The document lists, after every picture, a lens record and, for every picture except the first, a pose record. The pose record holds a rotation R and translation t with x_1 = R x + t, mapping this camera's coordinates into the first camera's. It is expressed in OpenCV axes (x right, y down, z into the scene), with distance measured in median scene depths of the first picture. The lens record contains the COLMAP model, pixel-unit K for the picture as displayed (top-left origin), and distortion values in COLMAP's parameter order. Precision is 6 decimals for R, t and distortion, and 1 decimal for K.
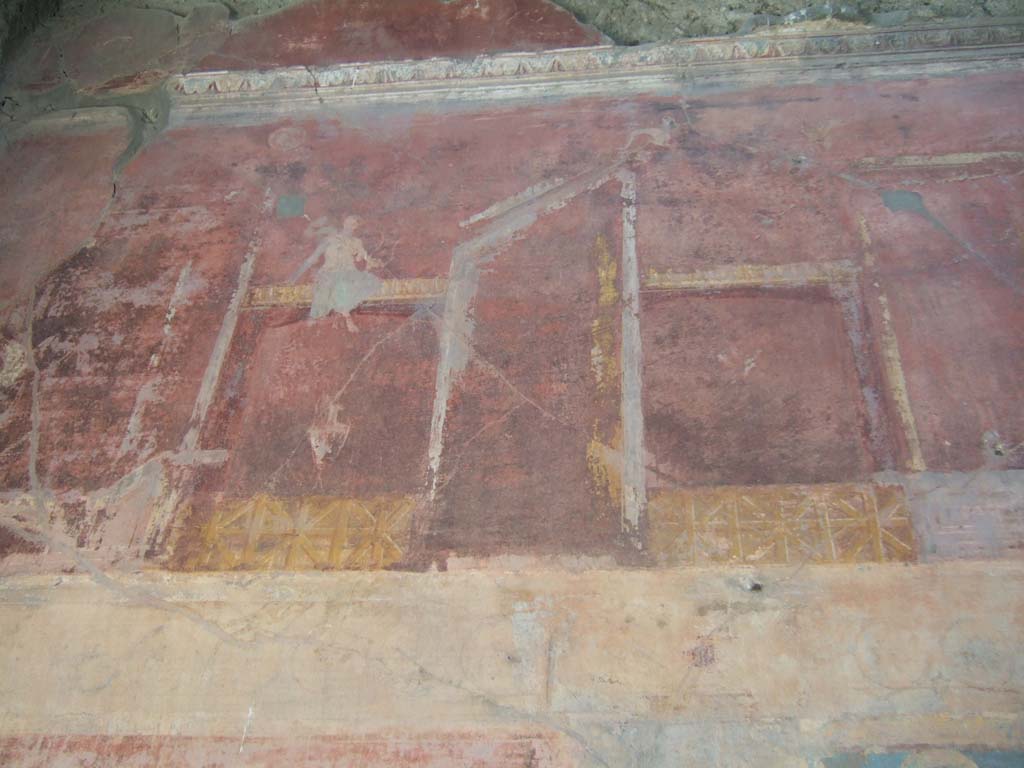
lens RADIAL K [[1092.8, 0, 507.0], [0, 1092.8, 387.7], [0, 0, 1]] dist [-0.049607, 0.000000]
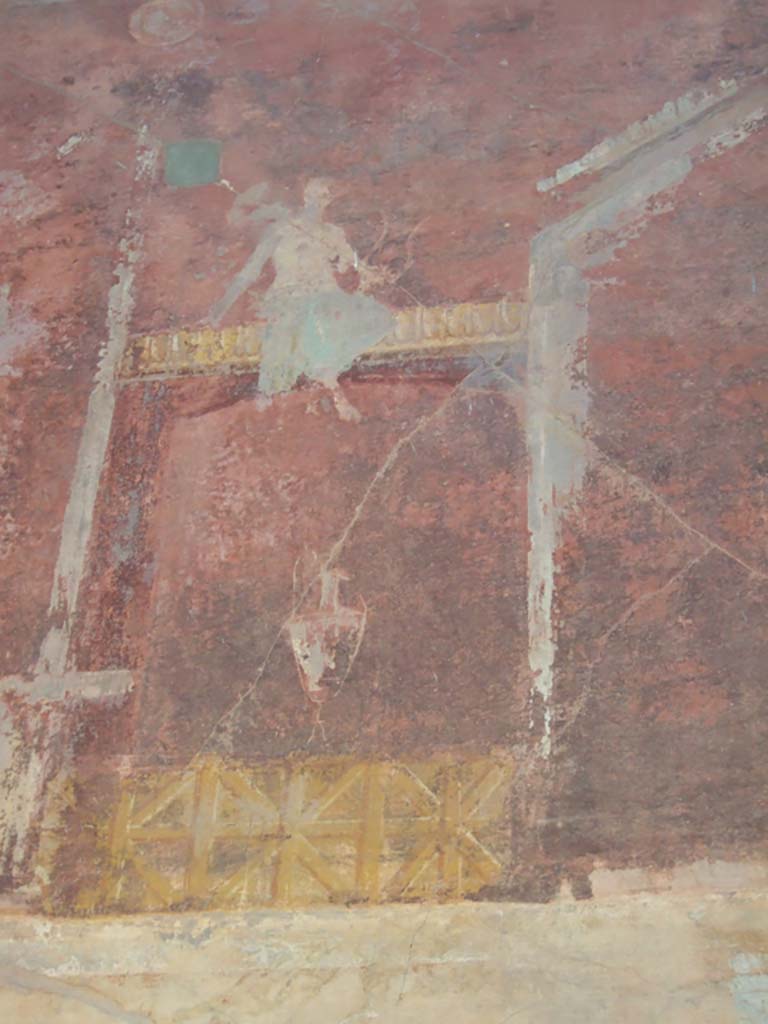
lens RADIAL K [[462.5, 0, 385.2], [0, 462.5, 510.5], [0, 0, 1]] dist [-0.000832, 0.000649]
pose [[0.994192, -0.071451, 0.080474, -0.147702], [0.047710, 0.962919, 0.265540, -0.068075], [-0.096463, -0.260159, 0.960735, 0.794322]]
